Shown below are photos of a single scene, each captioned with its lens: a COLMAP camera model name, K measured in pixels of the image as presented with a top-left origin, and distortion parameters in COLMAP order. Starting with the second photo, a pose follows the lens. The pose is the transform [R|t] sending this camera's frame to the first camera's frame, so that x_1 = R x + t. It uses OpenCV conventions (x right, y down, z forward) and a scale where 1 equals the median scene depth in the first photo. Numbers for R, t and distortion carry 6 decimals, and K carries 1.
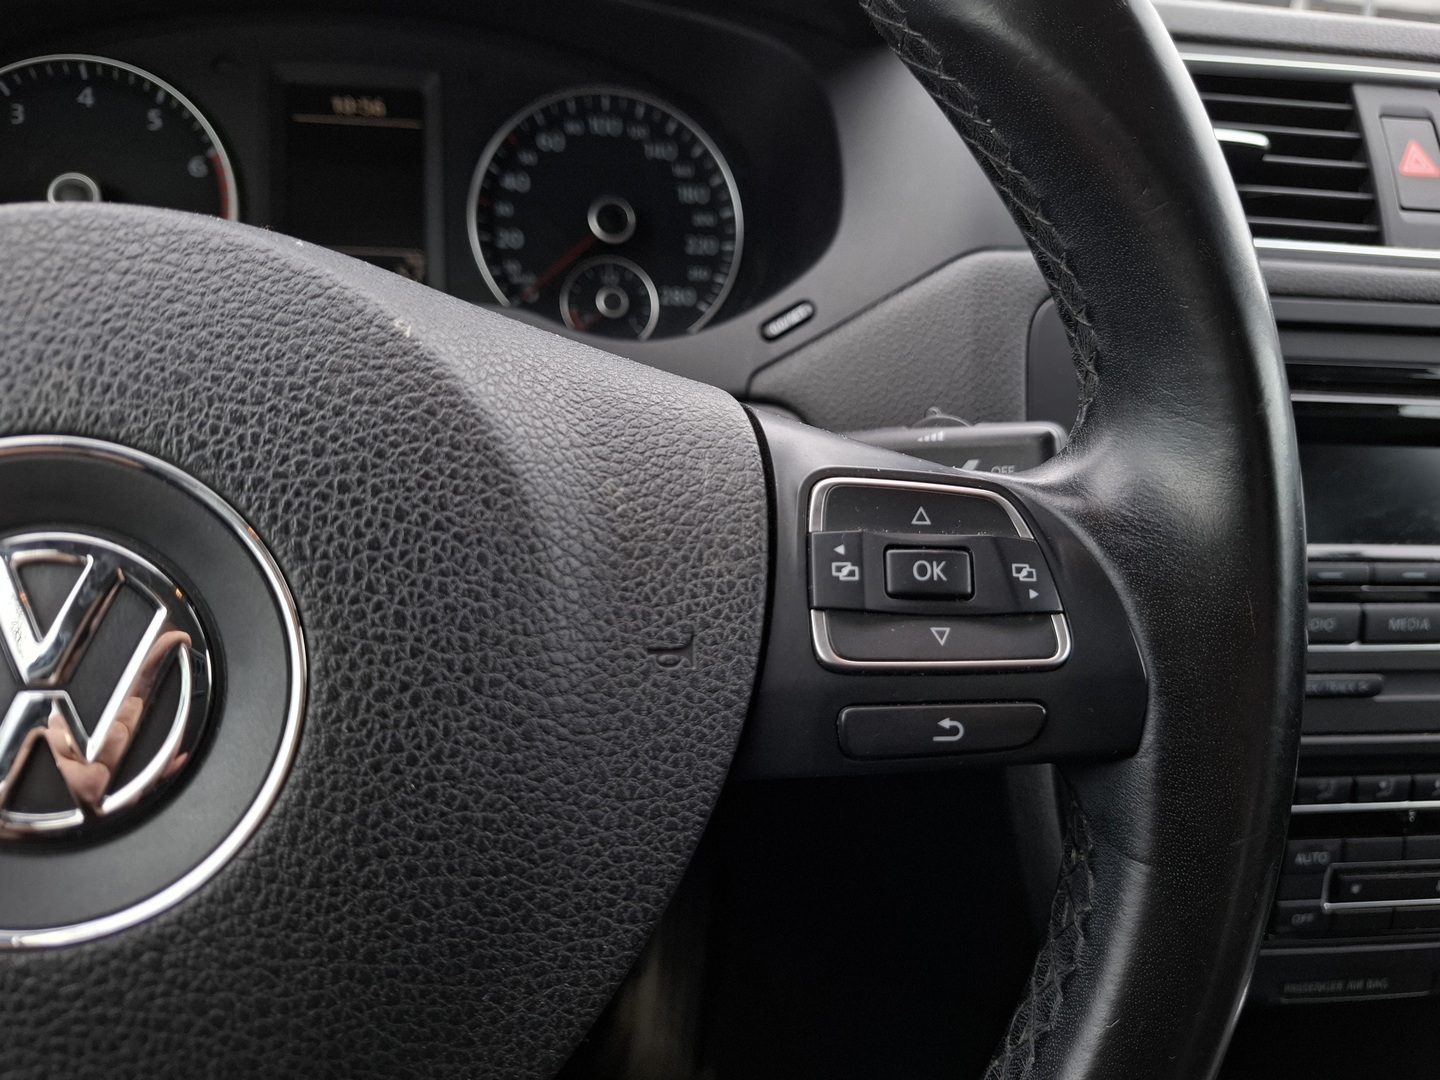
lens RADIAL K [[1135.4, 0, 773.3], [0, 1135.4, 558.6], [0, 0, 1]] dist [-0.000321, -0.001086]
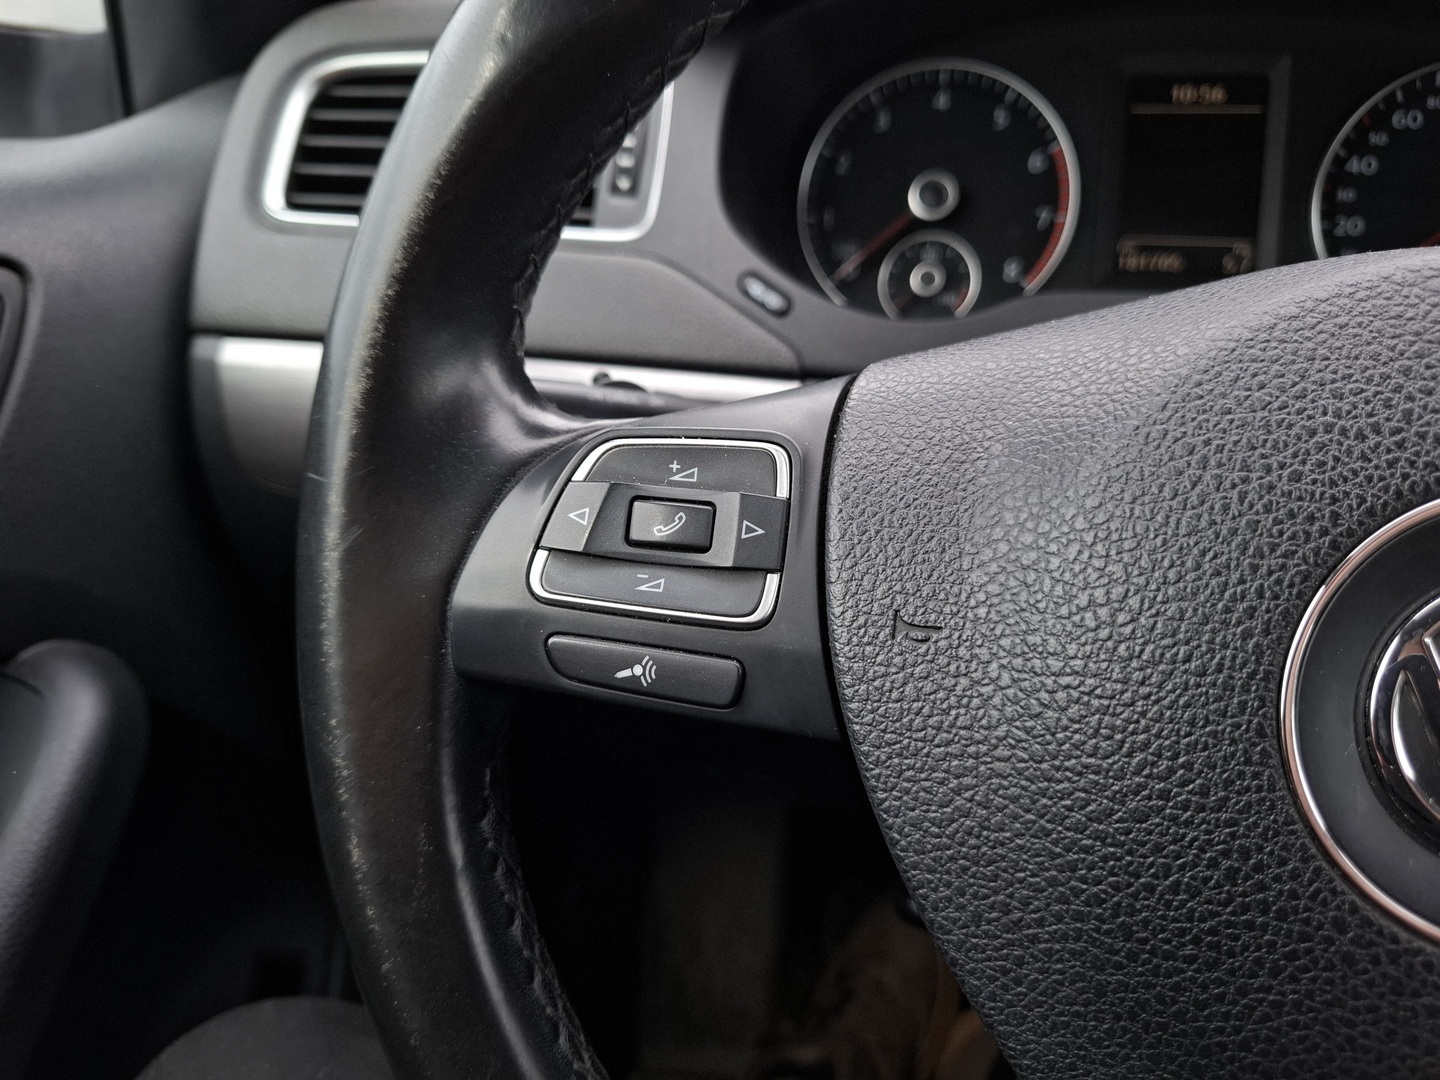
lens RADIAL K [[1135.4, 0, 773.3], [0, 1135.4, 558.6], [0, 0, 1]] dist [-0.000321, -0.001086]
pose [[0.906791, 0.106519, -0.407902, -0.253442], [-0.095821, 0.994305, 0.046637, -0.003281], [0.410547, -0.003204, 0.911834, -0.064378]]
